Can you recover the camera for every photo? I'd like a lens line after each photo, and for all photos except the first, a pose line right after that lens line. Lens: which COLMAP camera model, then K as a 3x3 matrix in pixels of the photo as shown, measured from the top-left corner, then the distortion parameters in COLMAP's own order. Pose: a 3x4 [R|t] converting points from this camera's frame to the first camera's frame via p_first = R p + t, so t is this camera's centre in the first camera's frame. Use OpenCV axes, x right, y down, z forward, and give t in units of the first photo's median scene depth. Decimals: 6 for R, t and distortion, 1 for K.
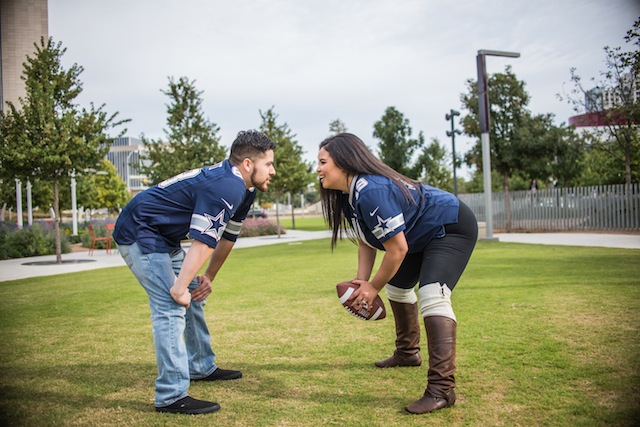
lens RADIAL K [[662.9, 0, 319.3], [0, 662.9, 214.7], [0, 0, 1]] dist [-0.123464, 0.000000]
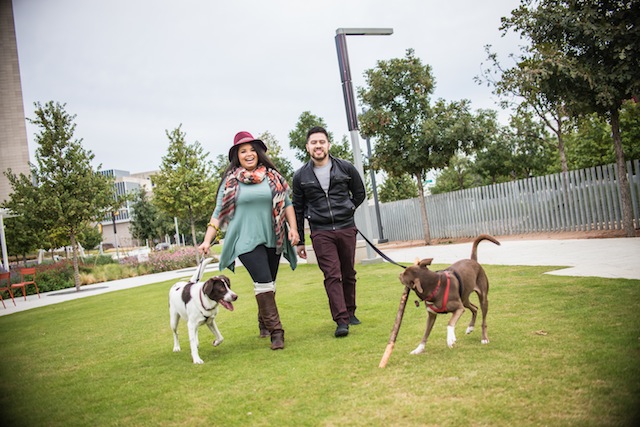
lens RADIAL K [[662.9, 0, 321.7], [0, 662.9, 211.0], [0, 0, 1]] dist [-0.123464, 0.000000]
pose [[0.995577, -0.093952, 0.000592, 0.142489], [0.093934, 0.995221, -0.026668, -0.005384], [0.001916, 0.026606, 0.999644, 0.133197]]
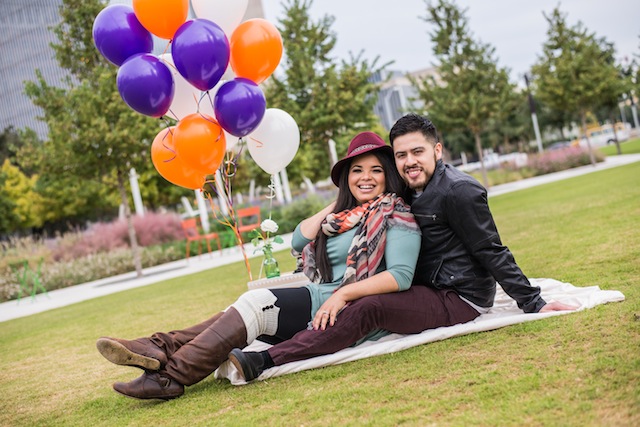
lens RADIAL K [[959.3, 0, 316.6], [0, 959.3, 209.2], [0, 0, 1]] dist [-0.082897, 0.000000]
pose [[0.919999, -0.146098, -0.363673, 0.051051], [0.164105, 0.986261, 0.018936, 0.010918], [0.355910, -0.077102, 0.931334, -0.225286]]
